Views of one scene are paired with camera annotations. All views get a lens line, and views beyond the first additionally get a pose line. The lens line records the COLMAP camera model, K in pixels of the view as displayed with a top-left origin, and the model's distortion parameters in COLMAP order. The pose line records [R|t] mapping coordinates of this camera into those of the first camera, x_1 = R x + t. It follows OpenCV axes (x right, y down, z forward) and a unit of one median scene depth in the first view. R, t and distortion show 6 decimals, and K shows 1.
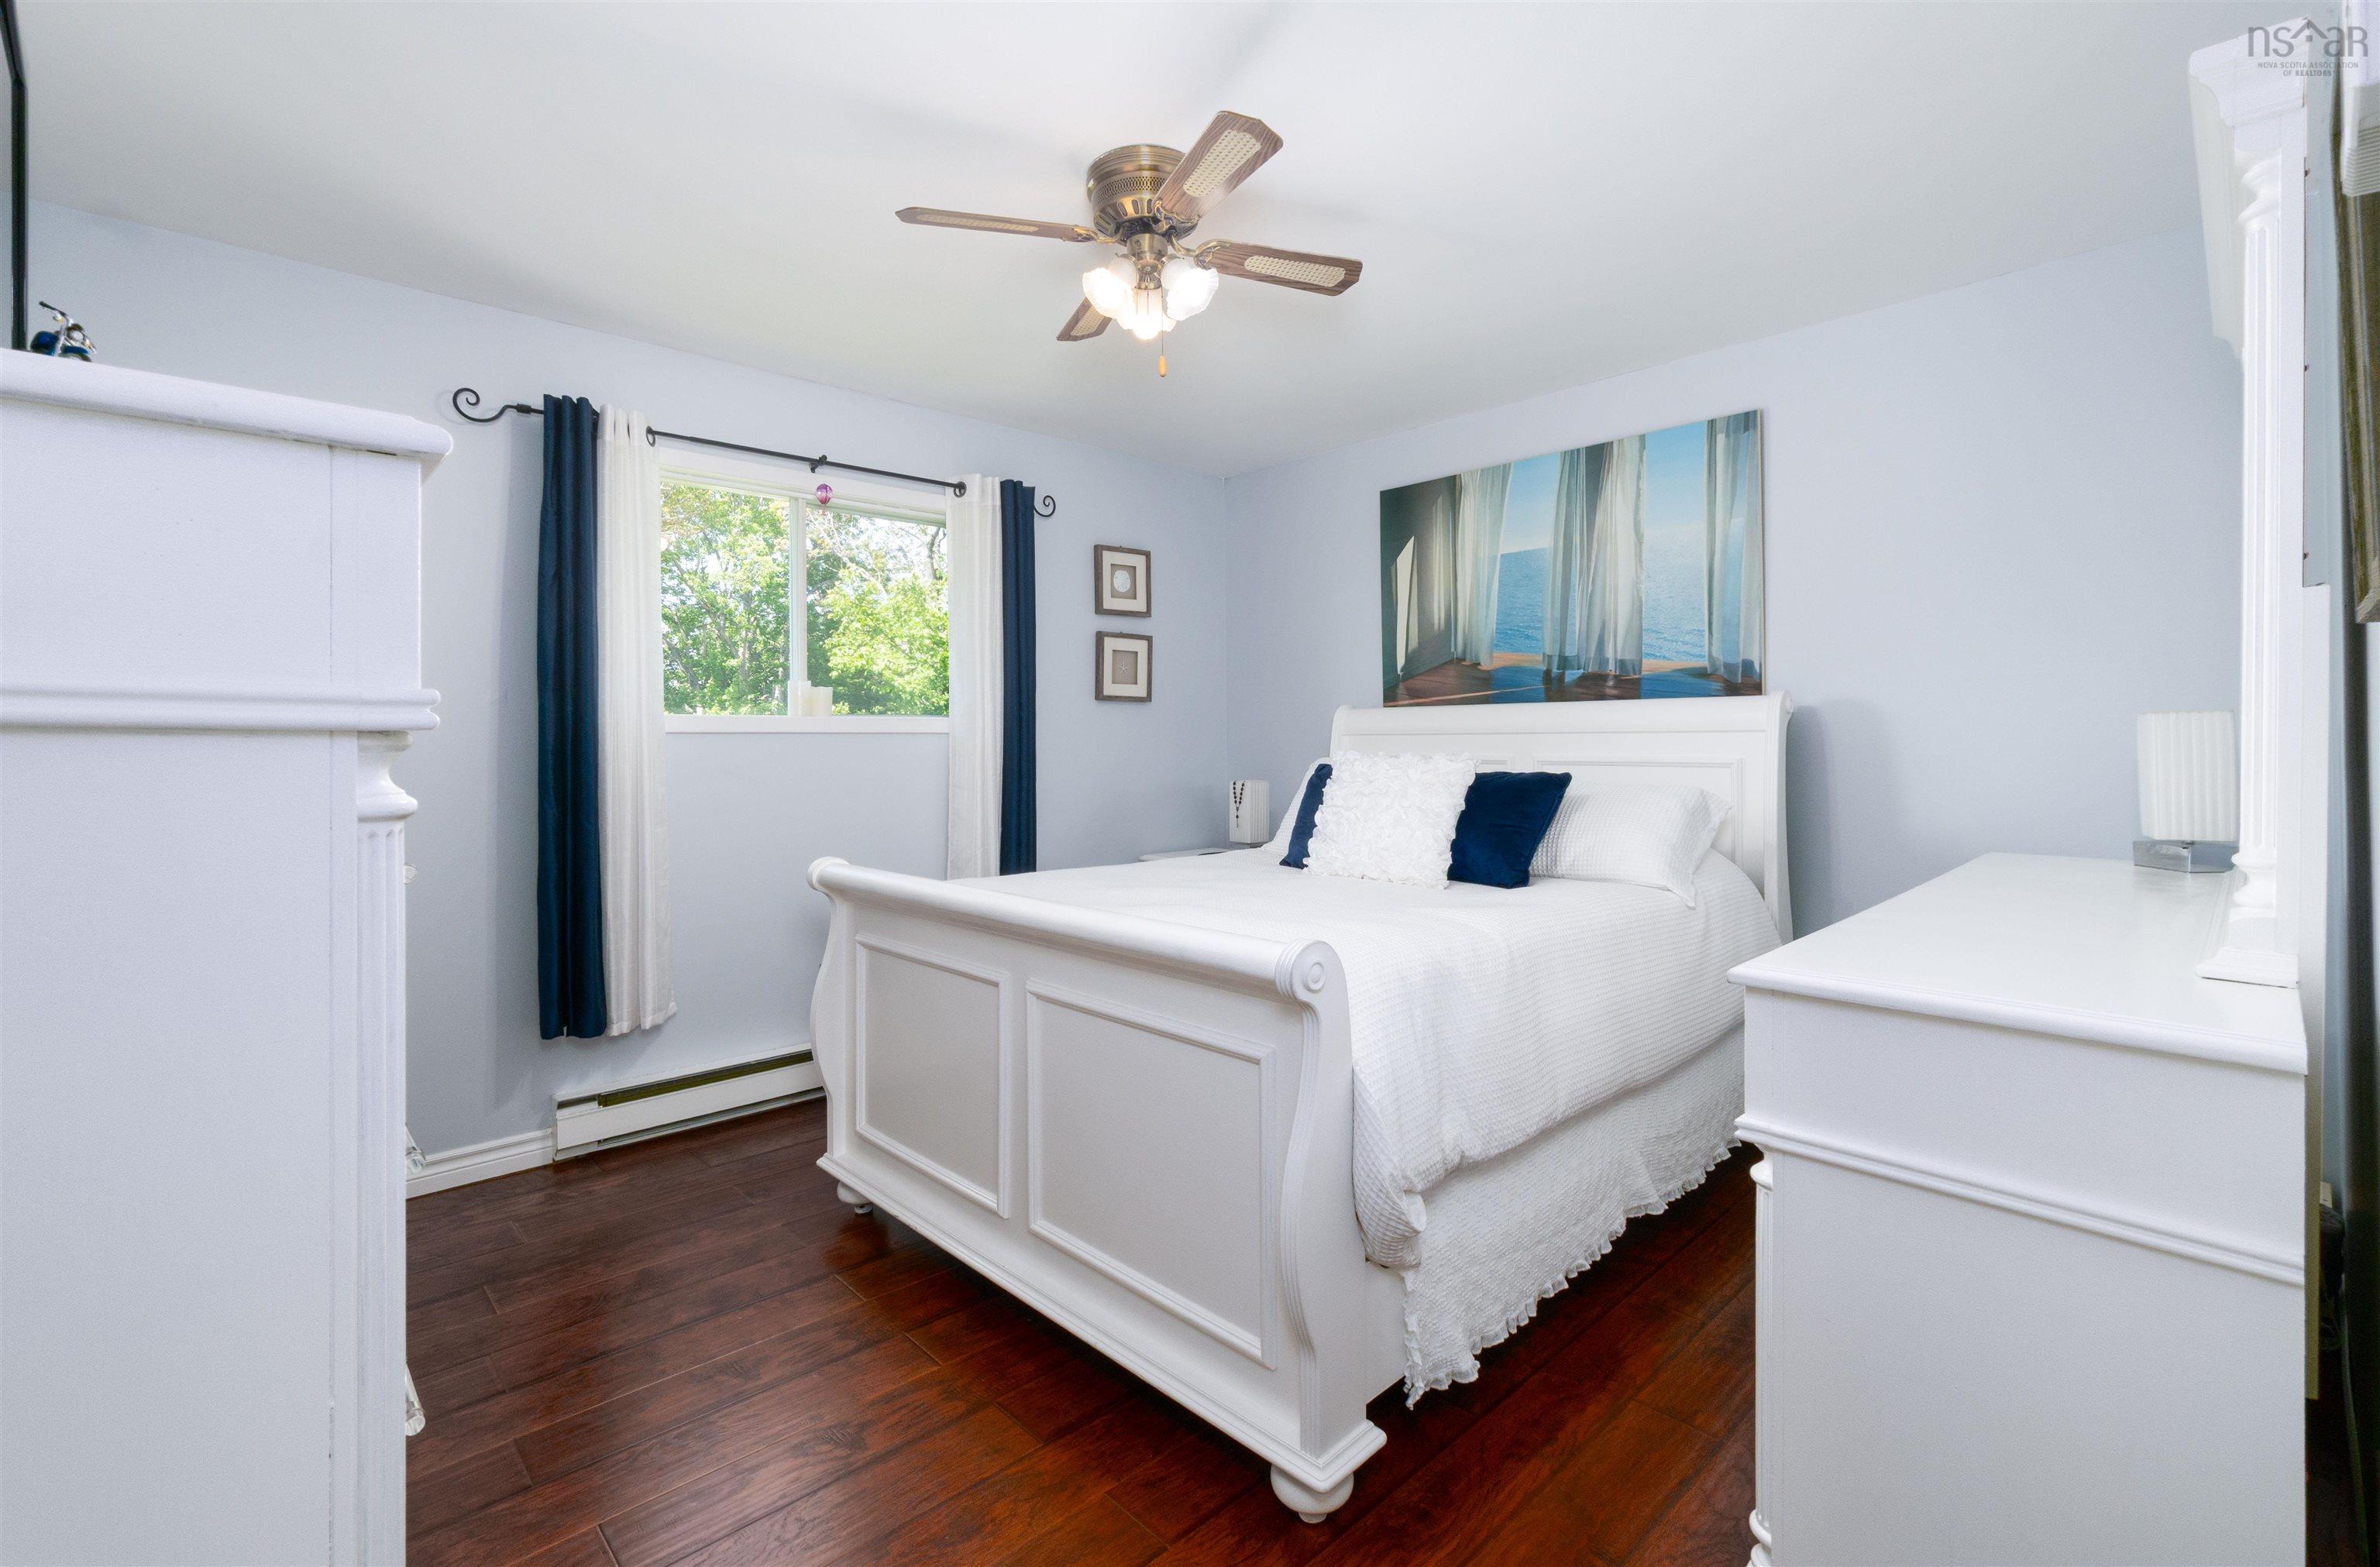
lens RADIAL K [[1067.3, 0, 1205.8], [0, 1067.3, 744.9], [0, 0, 1]] dist [0.001298, 0.001534]
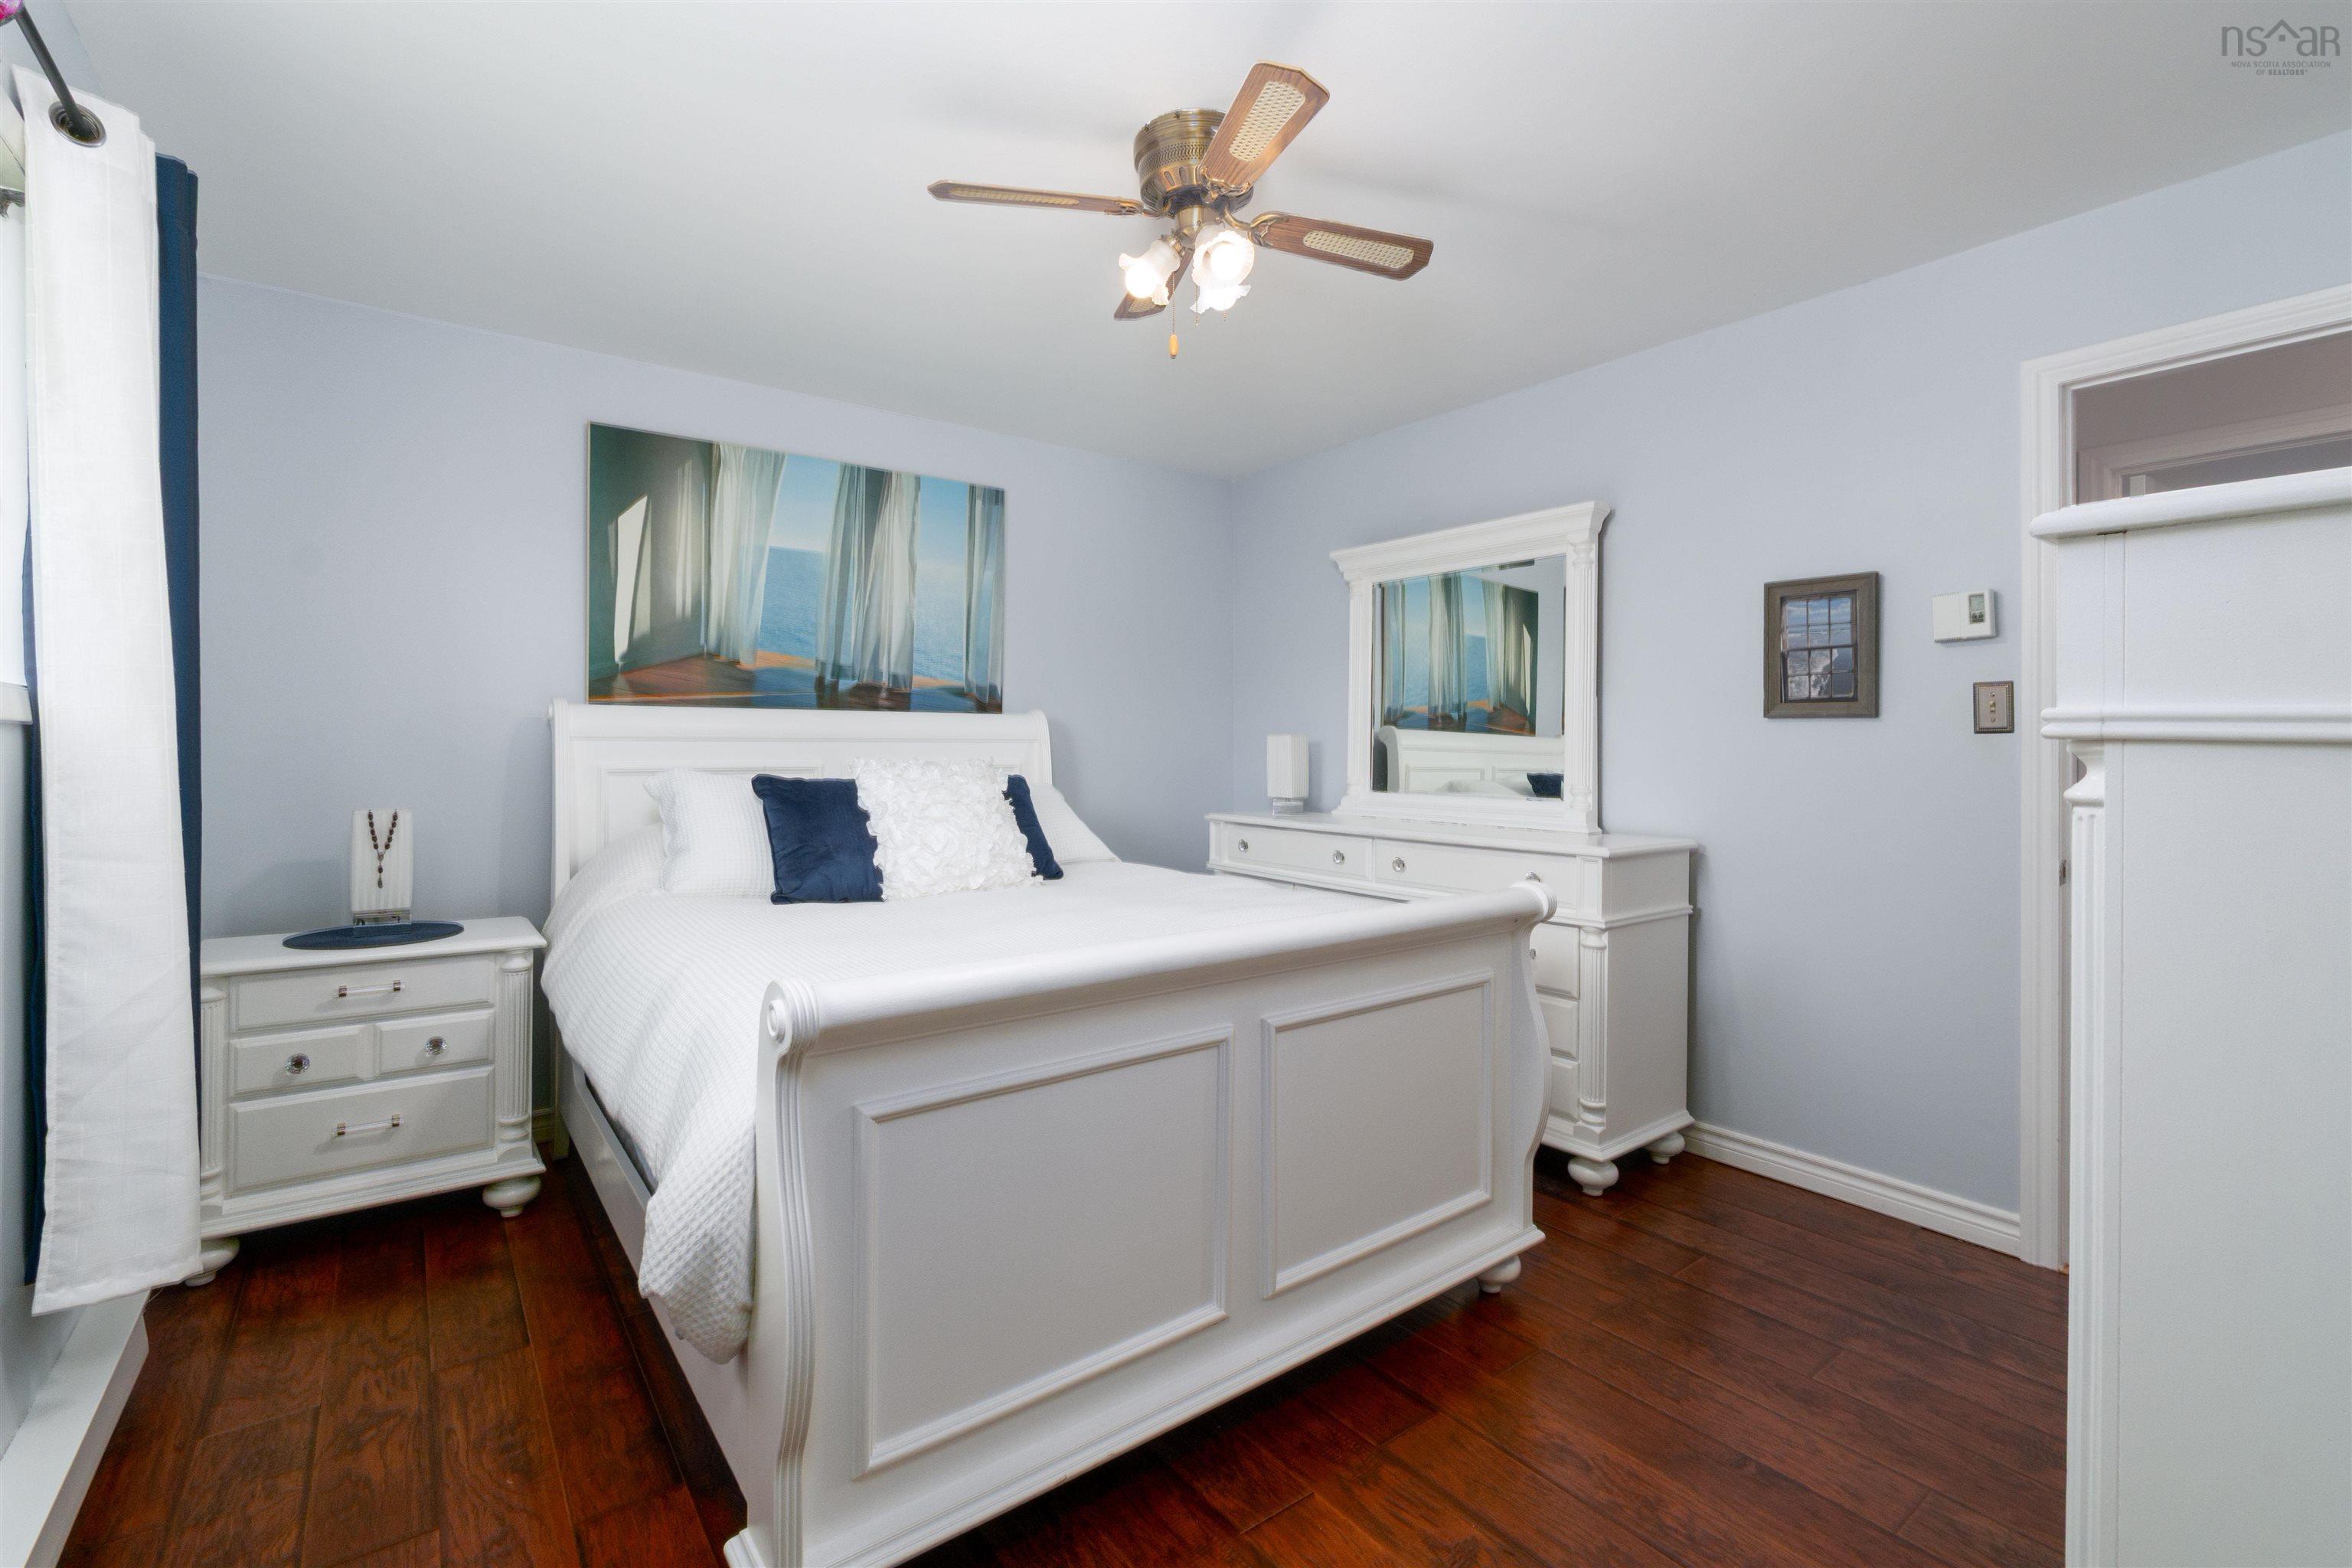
lens RADIAL K [[1074.0, 0, 1156.3], [0, 1074.0, 726.3], [0, 0, 1]] dist [0.009490, 0.000373]
pose [[0.111722, 0.027463, 0.993360, -0.642643], [0.005256, 0.999588, -0.028226, 0.005482], [-0.993726, 0.008375, 0.111532, 0.591604]]
